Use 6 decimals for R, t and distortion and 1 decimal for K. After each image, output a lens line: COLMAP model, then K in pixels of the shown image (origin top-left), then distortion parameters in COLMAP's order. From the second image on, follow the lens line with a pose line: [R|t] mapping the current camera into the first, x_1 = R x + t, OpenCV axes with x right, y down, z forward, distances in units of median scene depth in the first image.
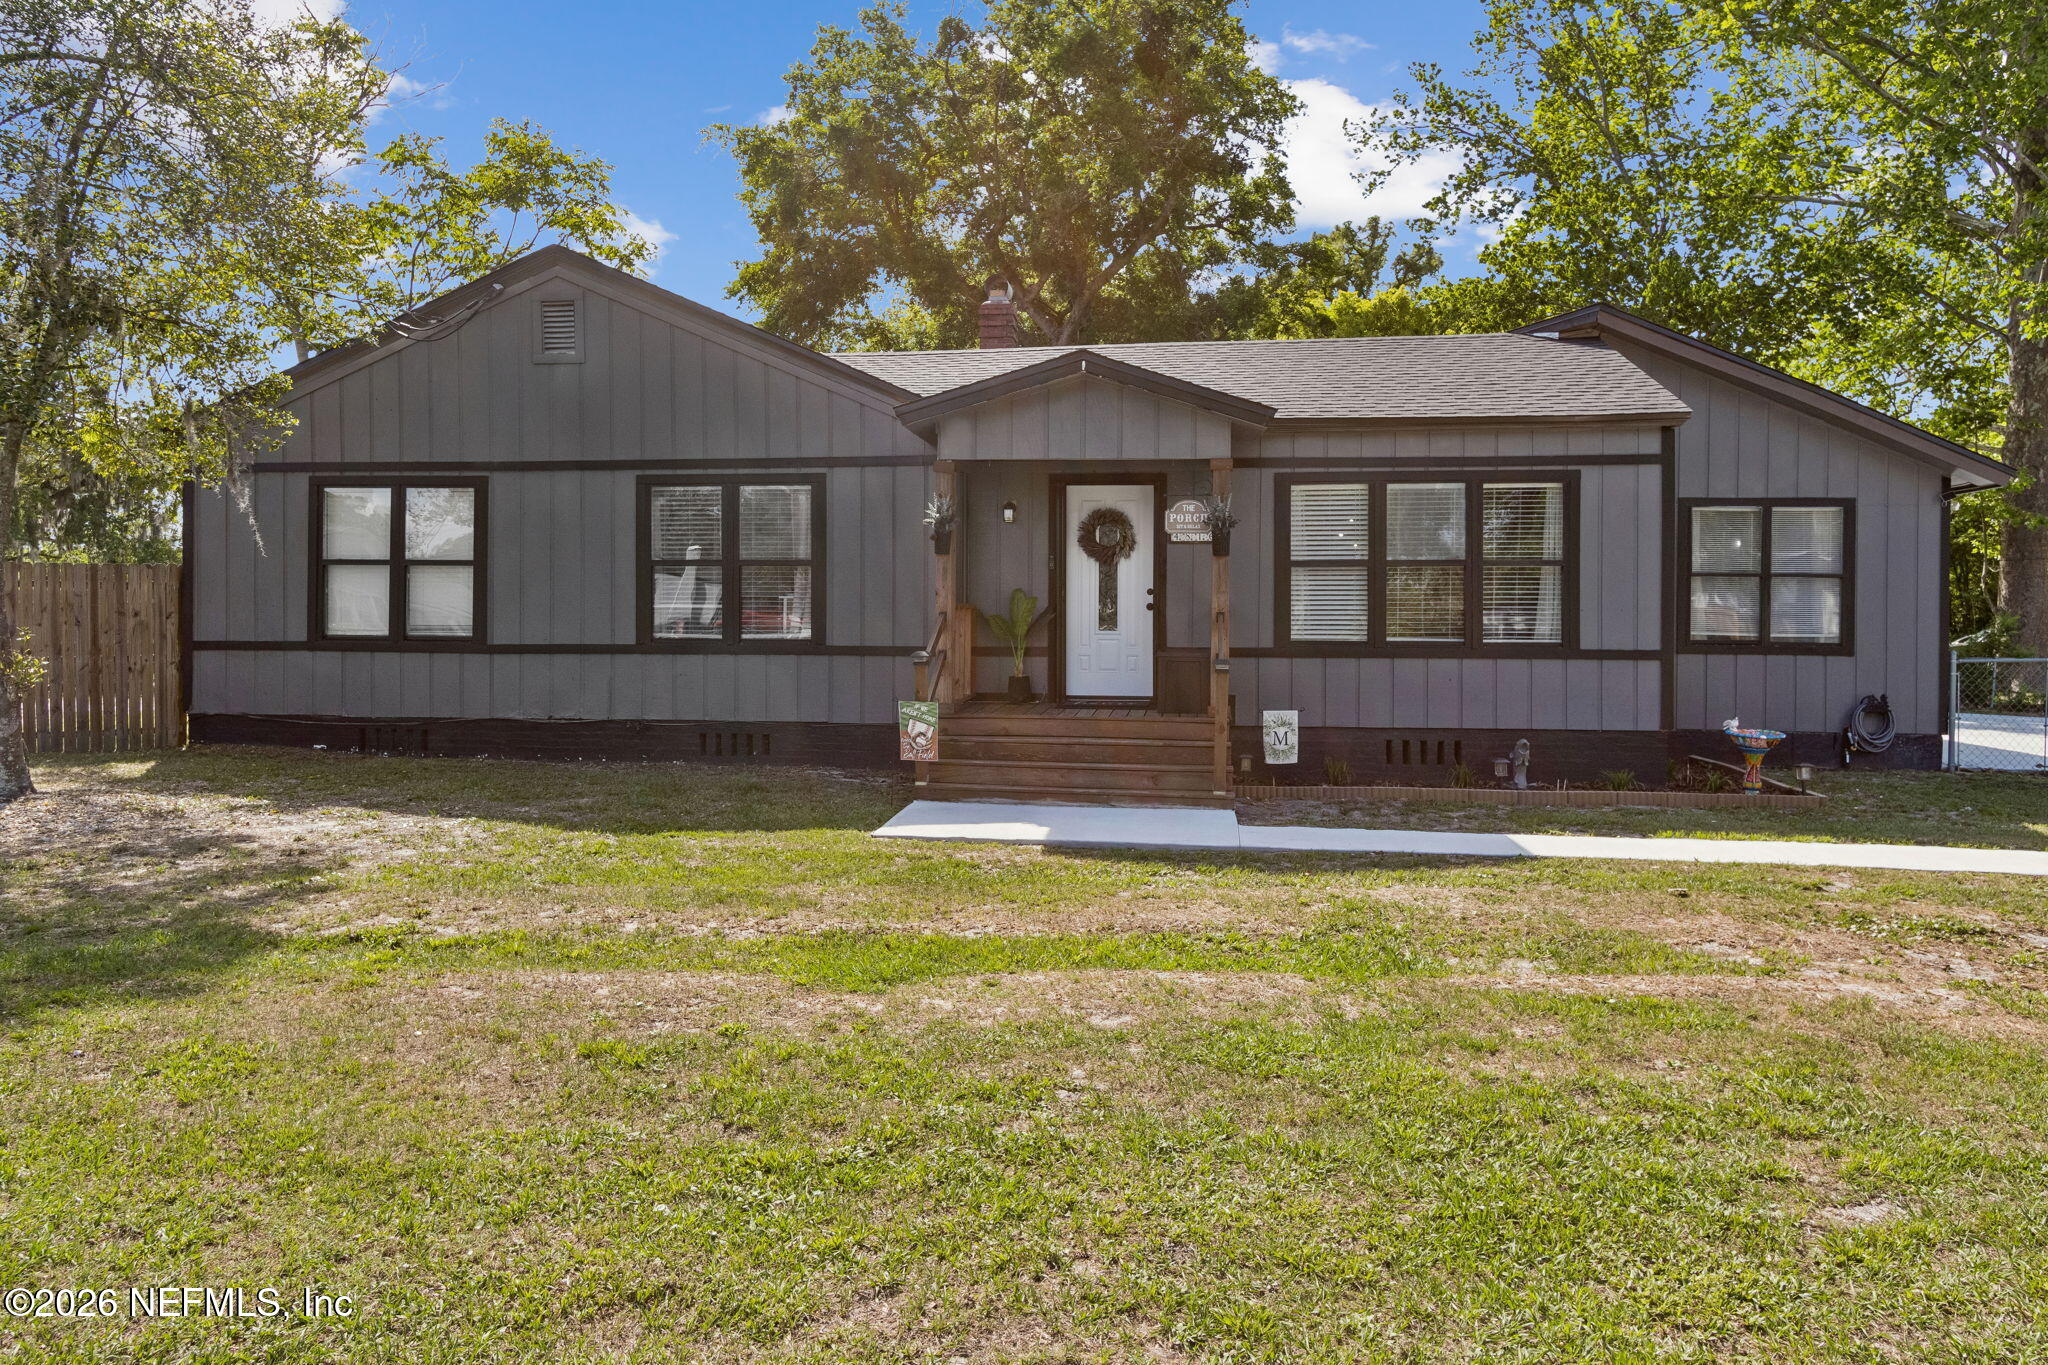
lens RADIAL K [[1533.2, 0, 1033.5], [0, 1533.2, 679.4], [0, 0, 1]] dist [0.011630, -0.016476]
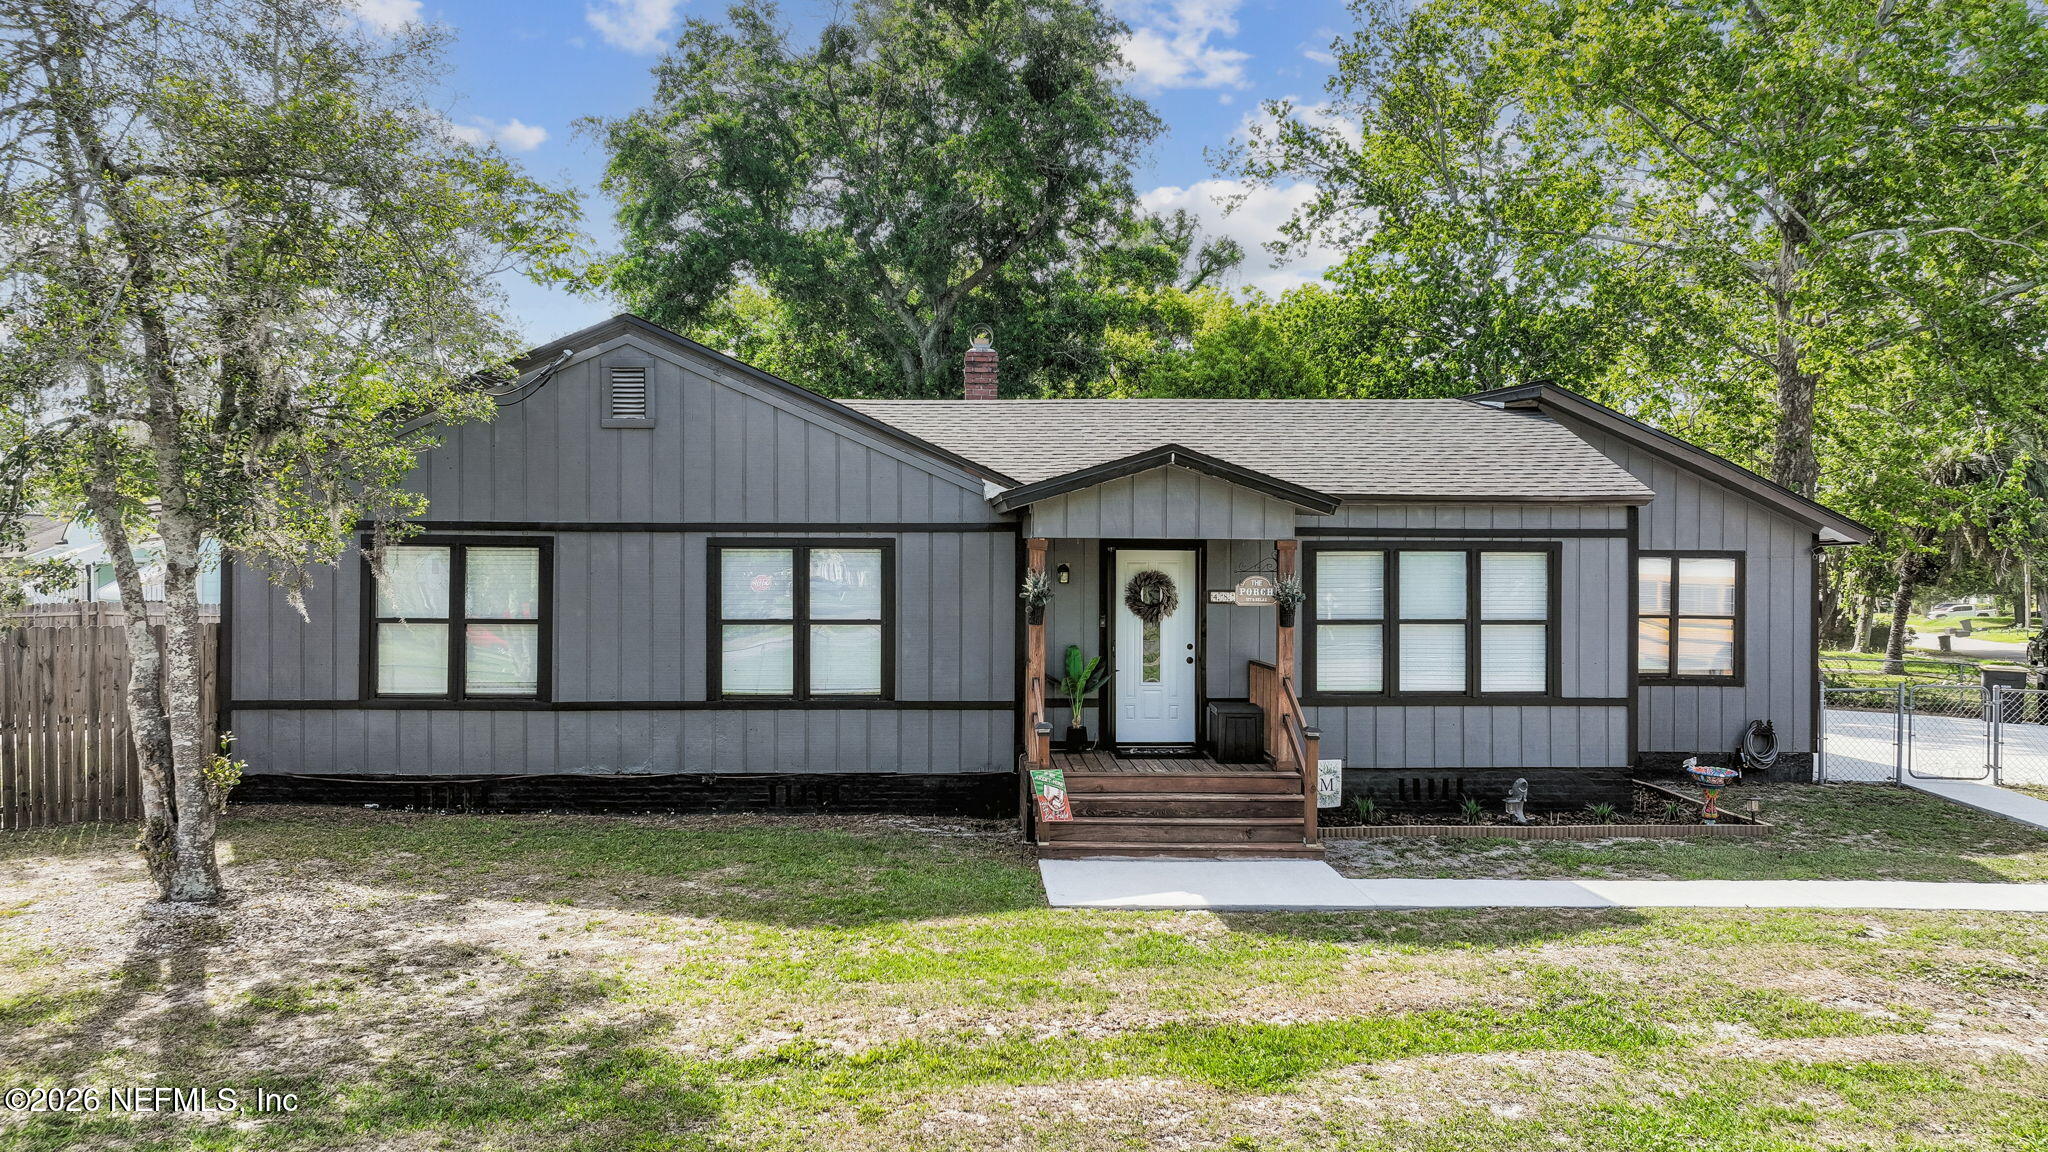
lens RADIAL K [[1574.6, 0, 1029.9], [0, 1574.6, 592.7], [0, 0, 1]] dist [0.005943, -0.007170]
pose [[0.983169, -0.002794, 0.182679, -0.238565], [0.006152, 0.999822, -0.017820, -0.075502], [-0.182596, 0.018643, 0.983011, -0.083910]]
